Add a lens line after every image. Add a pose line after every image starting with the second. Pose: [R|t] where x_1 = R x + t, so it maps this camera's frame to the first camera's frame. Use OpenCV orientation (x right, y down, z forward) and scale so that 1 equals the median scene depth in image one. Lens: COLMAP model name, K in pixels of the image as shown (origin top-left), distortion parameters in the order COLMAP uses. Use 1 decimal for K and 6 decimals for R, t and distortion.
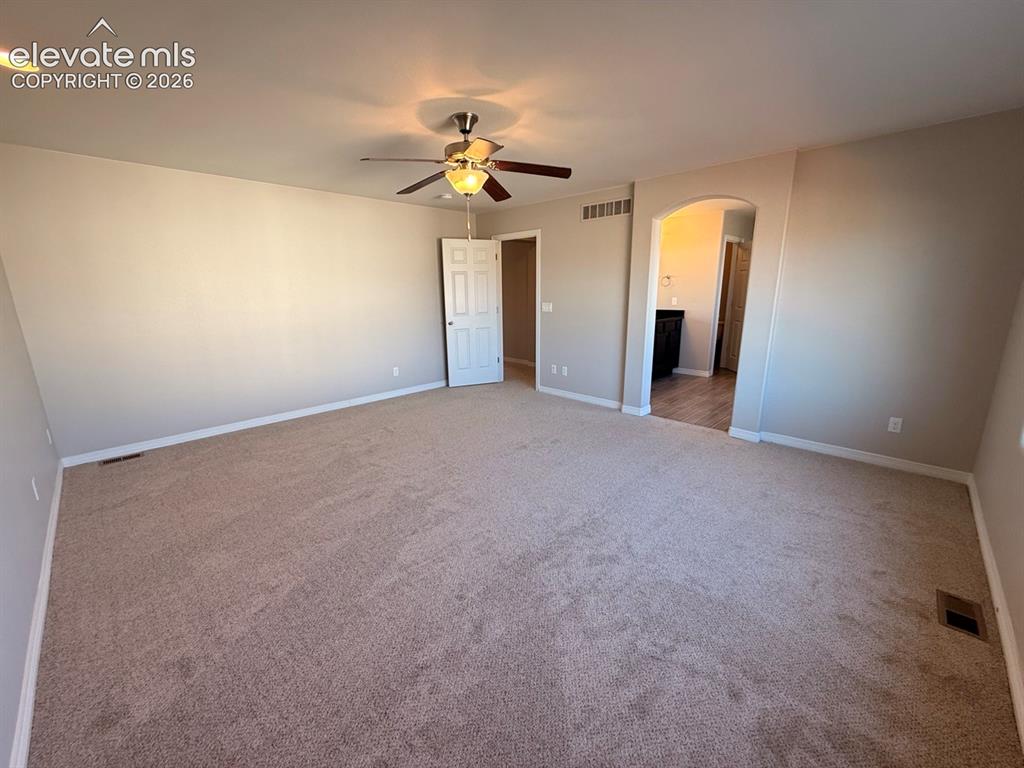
lens RADIAL K [[407.7, 0, 508.0], [0, 407.7, 383.5], [0, 0, 1]] dist [0.000134, -0.000349]
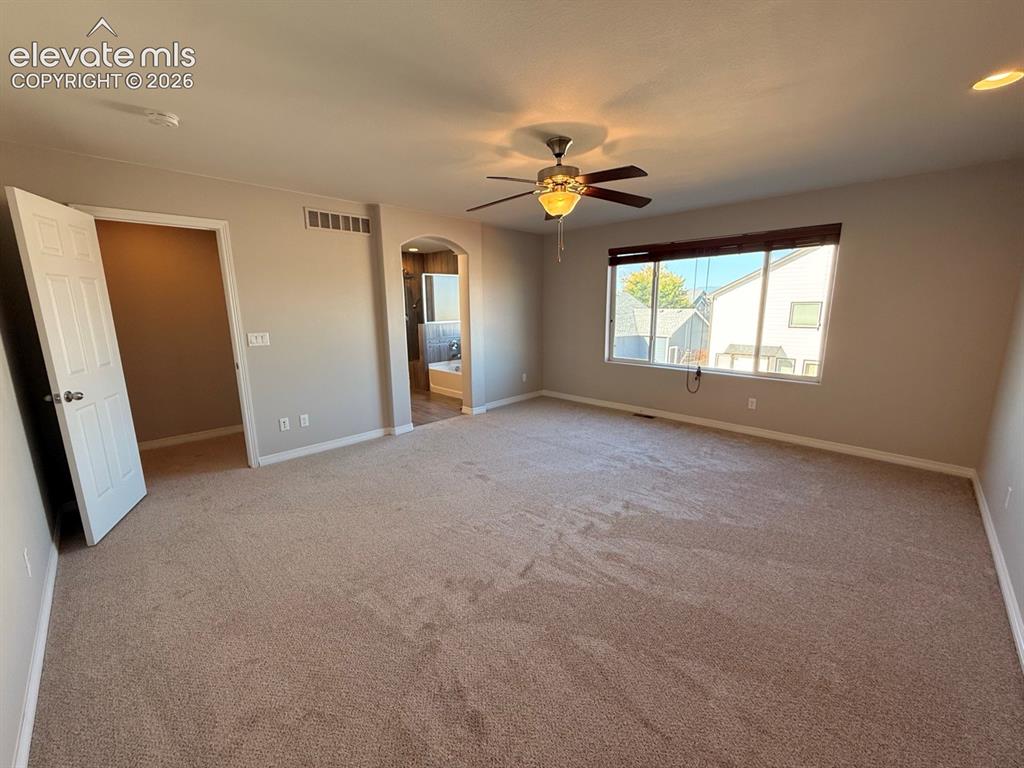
lens RADIAL K [[407.7, 0, 508.0], [0, 407.7, 383.5], [0, 0, 1]] dist [0.000134, -0.000349]
pose [[0.005829, -0.177445, 0.984113, -0.835786], [0.239282, 0.955788, 0.170920, -0.190972], [-0.970933, 0.234485, 0.048031, 0.834181]]
